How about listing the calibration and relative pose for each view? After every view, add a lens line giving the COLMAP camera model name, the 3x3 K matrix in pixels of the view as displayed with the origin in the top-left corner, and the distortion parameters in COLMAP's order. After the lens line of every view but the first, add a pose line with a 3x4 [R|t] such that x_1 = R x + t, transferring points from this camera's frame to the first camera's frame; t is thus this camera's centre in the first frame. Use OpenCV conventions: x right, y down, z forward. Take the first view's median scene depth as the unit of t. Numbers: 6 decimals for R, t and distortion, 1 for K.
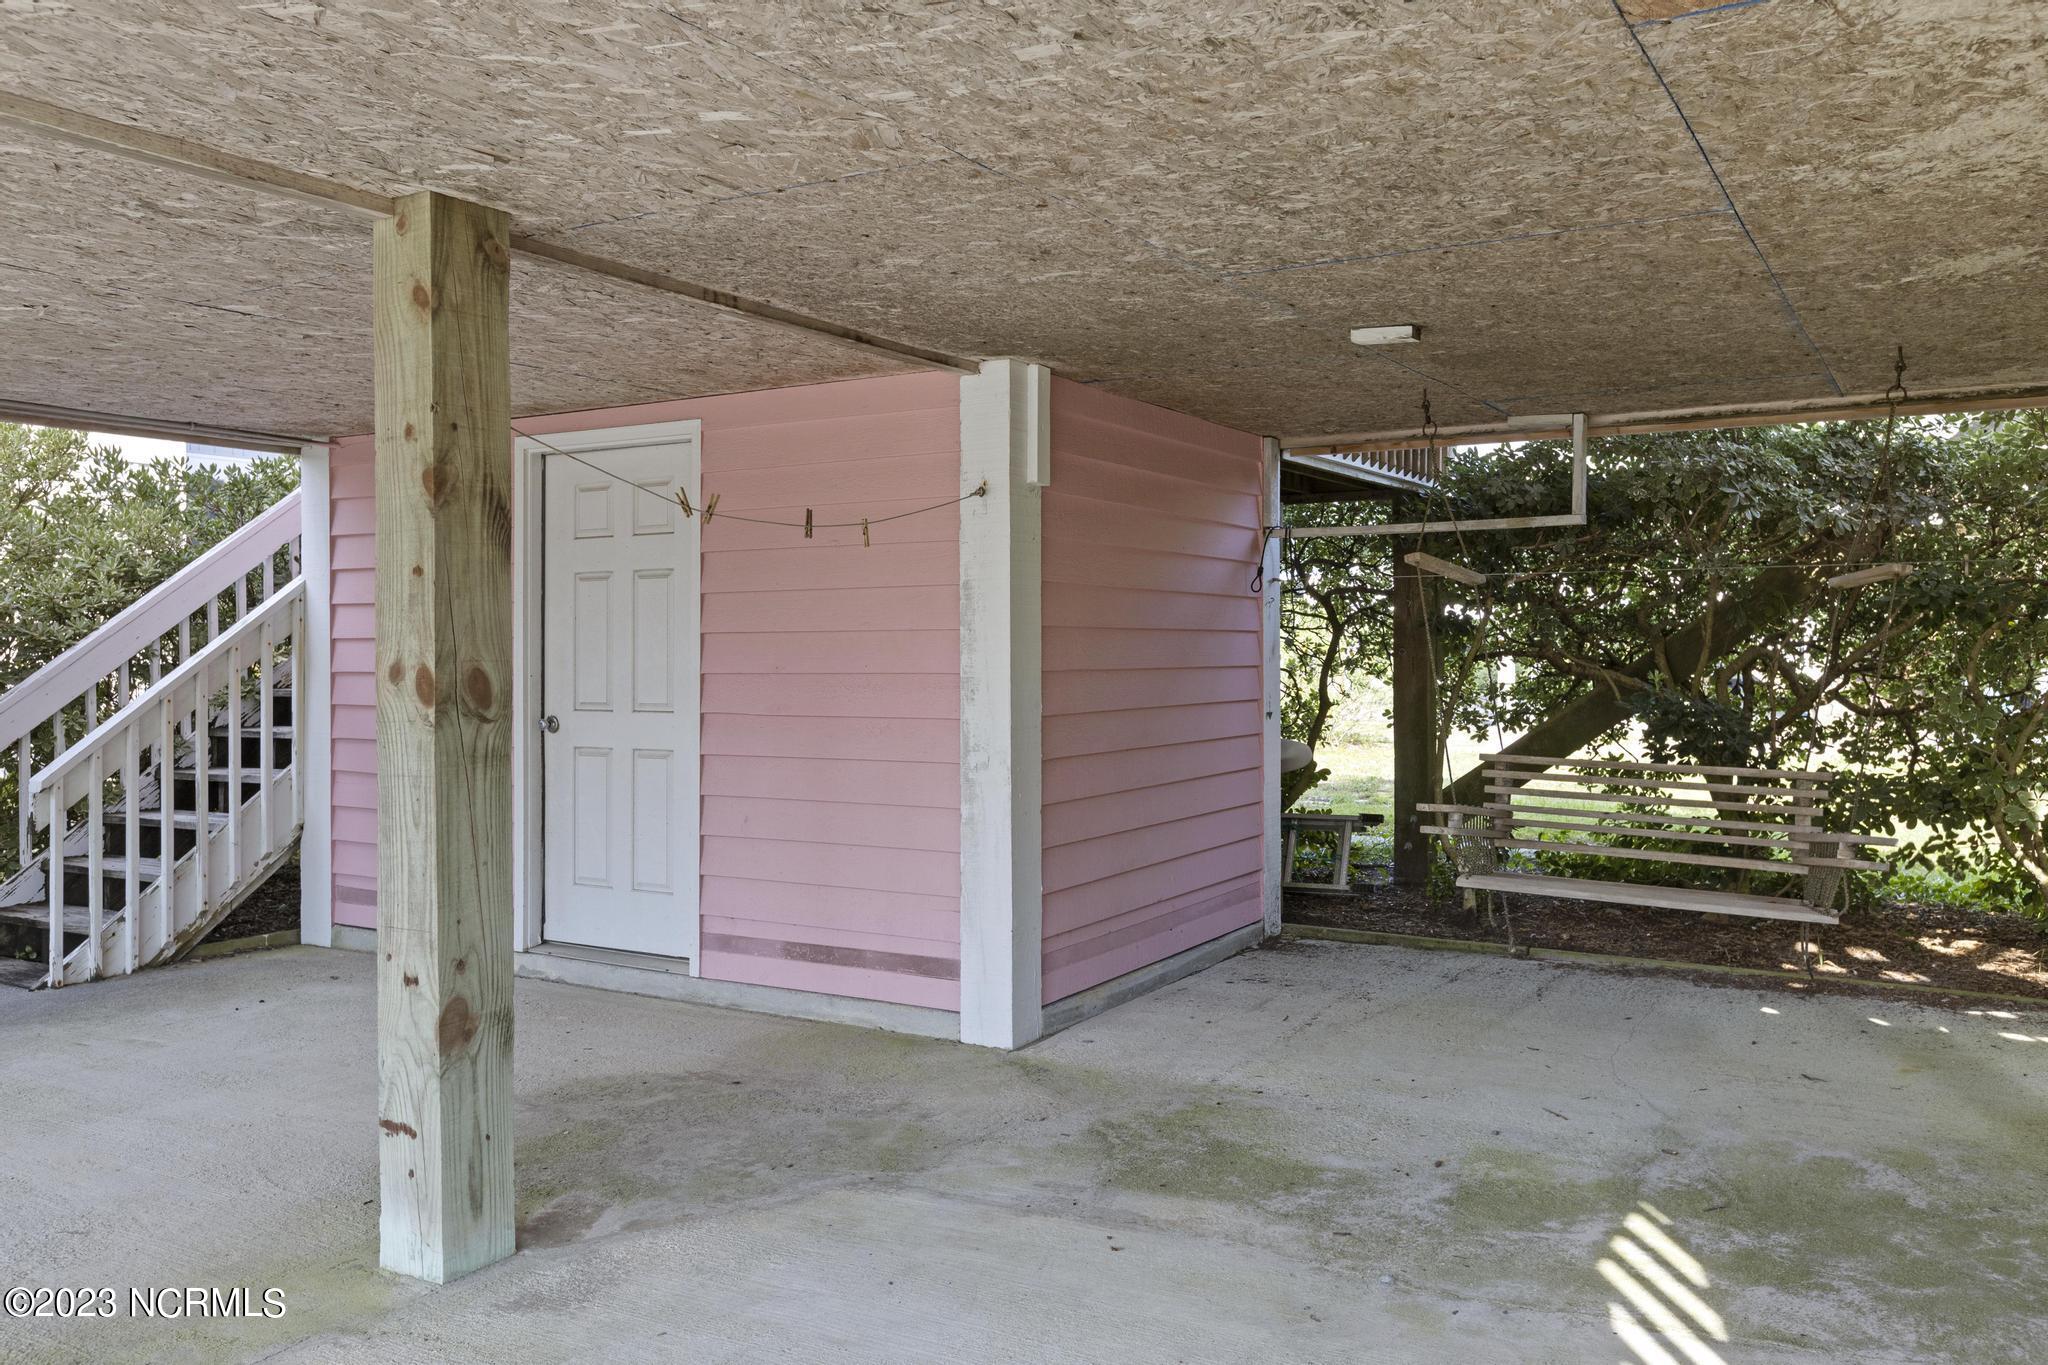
lens RADIAL K [[1580.5, 0, 1024.8], [0, 1580.5, 663.2], [0, 0, 1]] dist [0.000140, 0.000110]
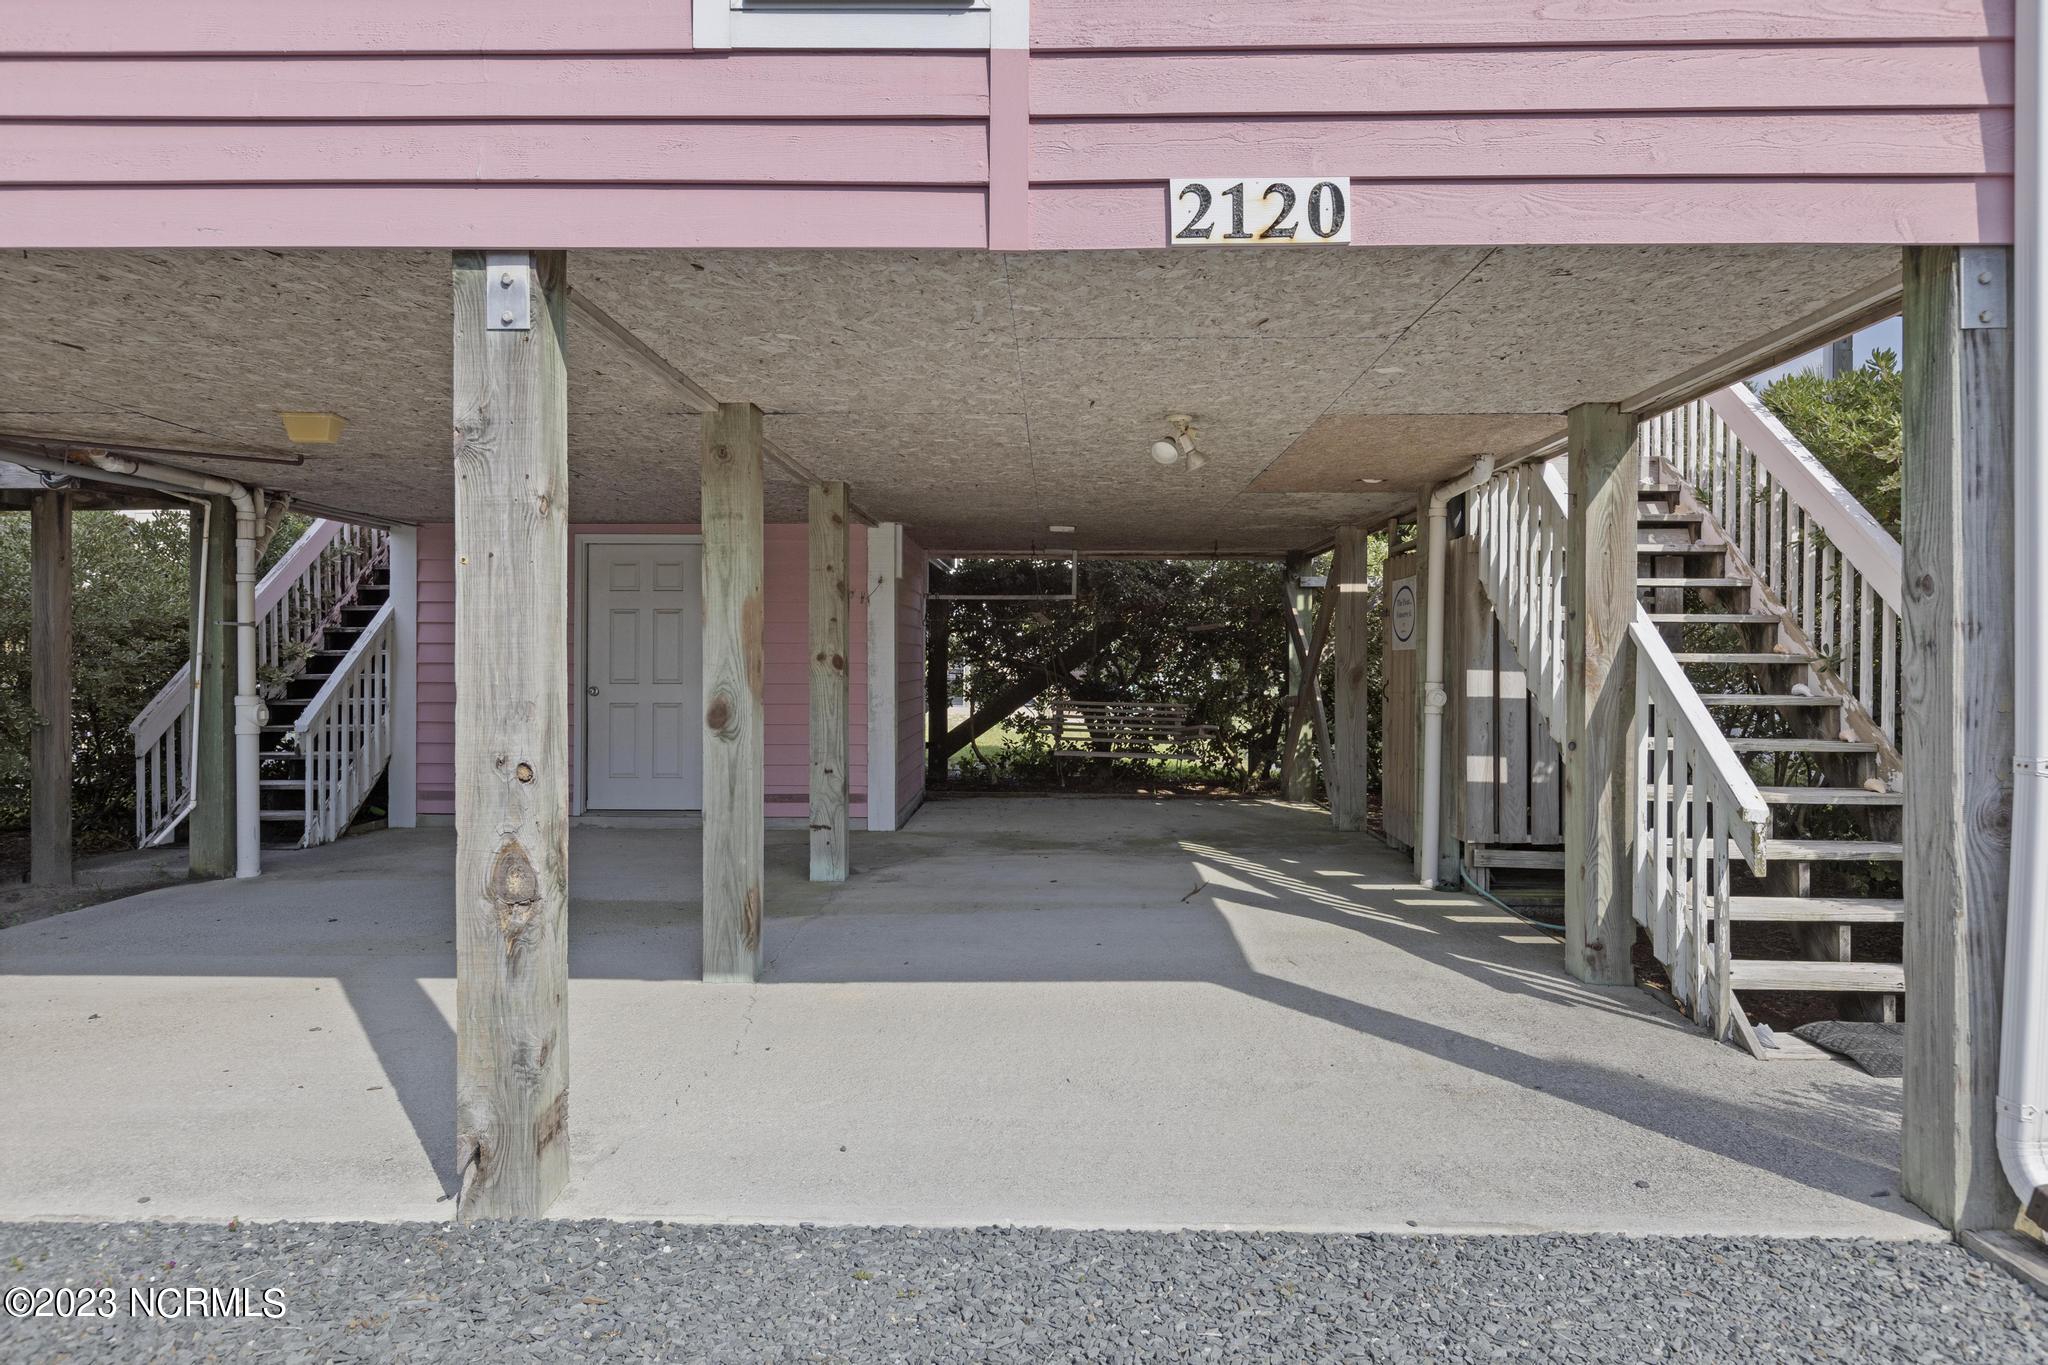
lens RADIAL K [[1301.8, 0, 1032.2], [0, 1301.8, 674.5], [0, 0, 1]] dist [-0.007690, -0.003458]
pose [[0.867731, 0.000728, 0.497034, -0.622716], [-0.001712, 0.999997, 0.001524, 0.016397], [-0.497031, -0.002174, 0.867730, -0.576093]]
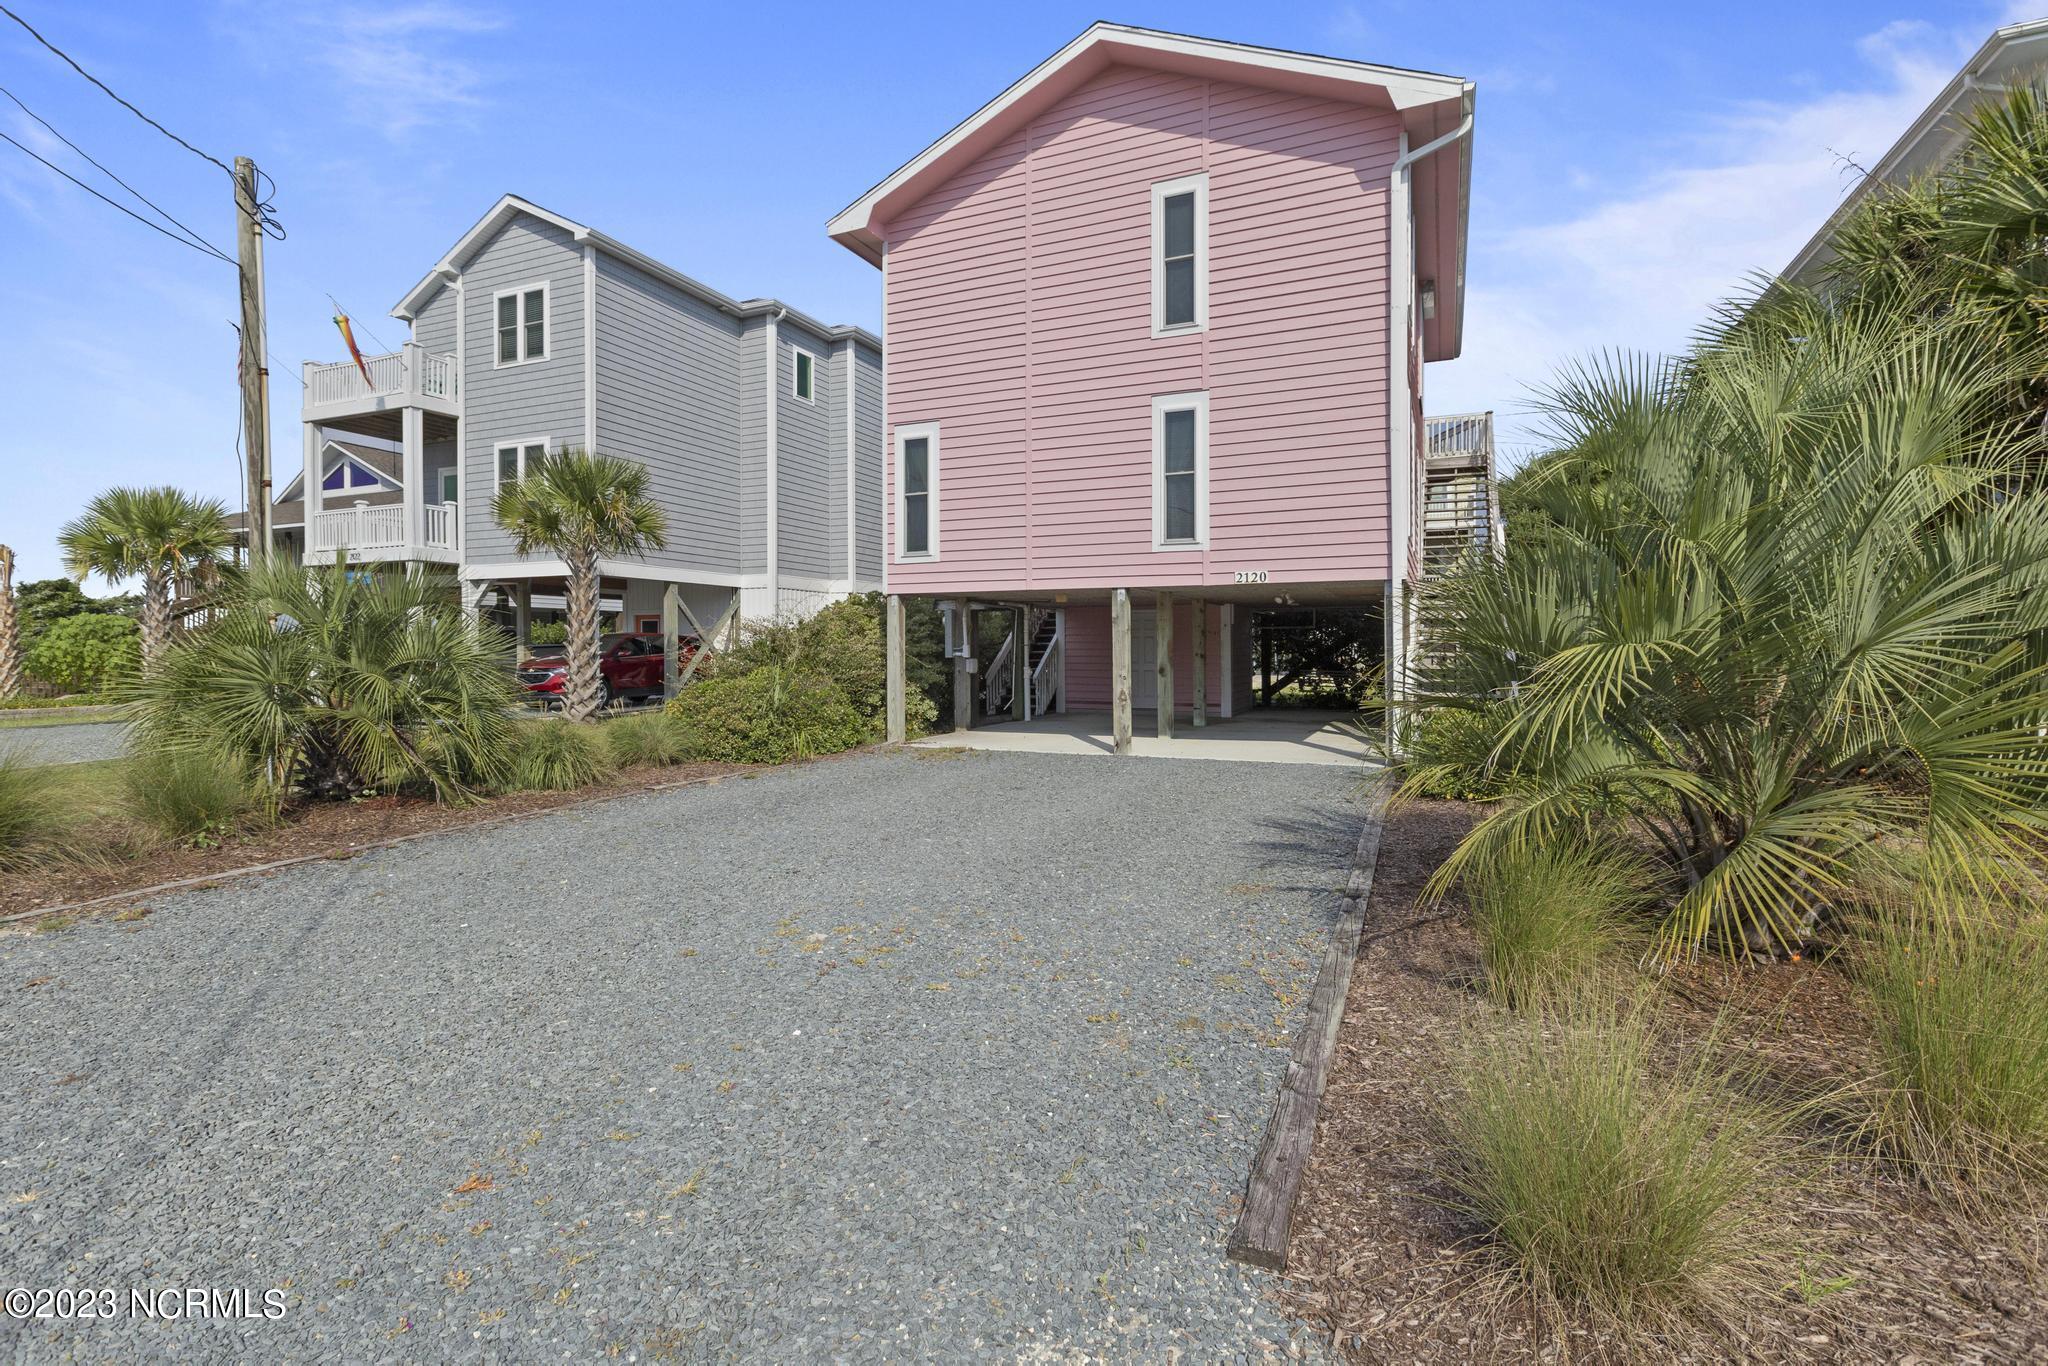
lens RADIAL K [[945.7, 0, 1027.0], [0, 945.7, 664.4], [0, 0, 1]] dist [-0.001370, 0.000473]
pose [[0.992779, -0.002105, 0.119942, -1.011807], [0.001206, 0.999971, 0.007571, 0.010566], [-0.119955, -0.007371, 0.992752, -2.100632]]
